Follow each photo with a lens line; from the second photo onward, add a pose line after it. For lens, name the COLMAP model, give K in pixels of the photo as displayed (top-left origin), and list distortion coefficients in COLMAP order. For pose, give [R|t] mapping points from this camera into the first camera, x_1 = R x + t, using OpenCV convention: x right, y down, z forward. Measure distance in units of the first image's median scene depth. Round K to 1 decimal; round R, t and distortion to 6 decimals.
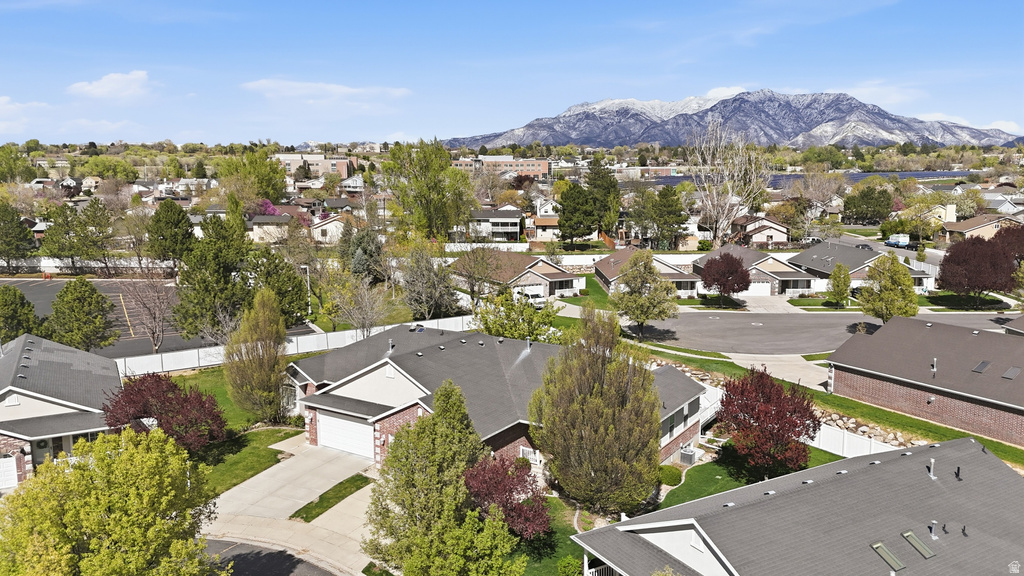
lens RADIAL K [[750.1, 0, 513.3], [0, 750.1, 290.6], [0, 0, 1]] dist [0.071087, -0.059685]
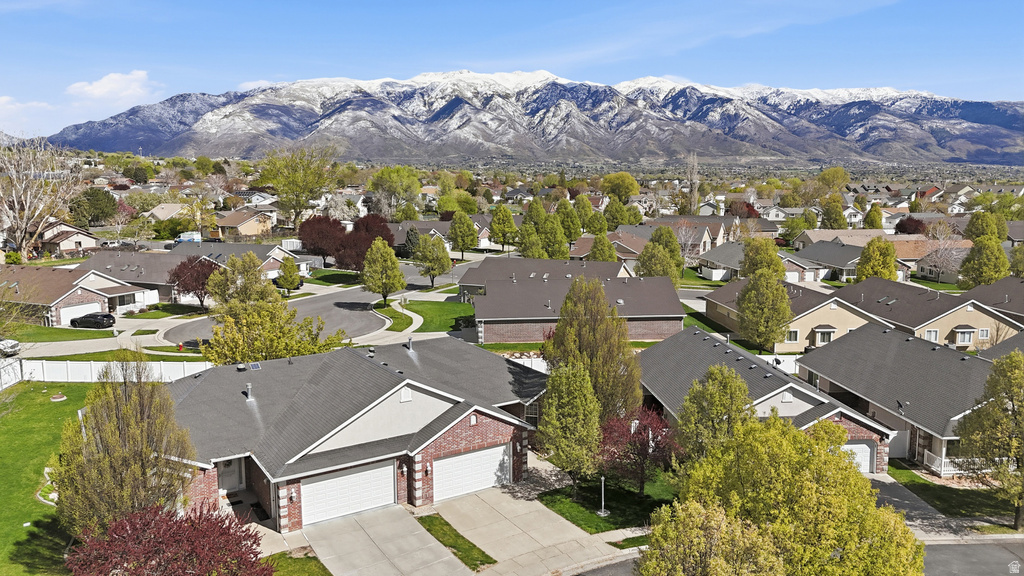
lens RADIAL K [[750.1, 0, 513.3], [0, 750.1, 290.6], [0, 0, 1]] dist [0.071087, -0.059685]
pose [[0.414986, -0.132310, 0.900156, -0.246801], [0.135403, 0.987333, 0.082701, -0.018631], [-0.899696, 0.087564, 0.427644, 0.140907]]
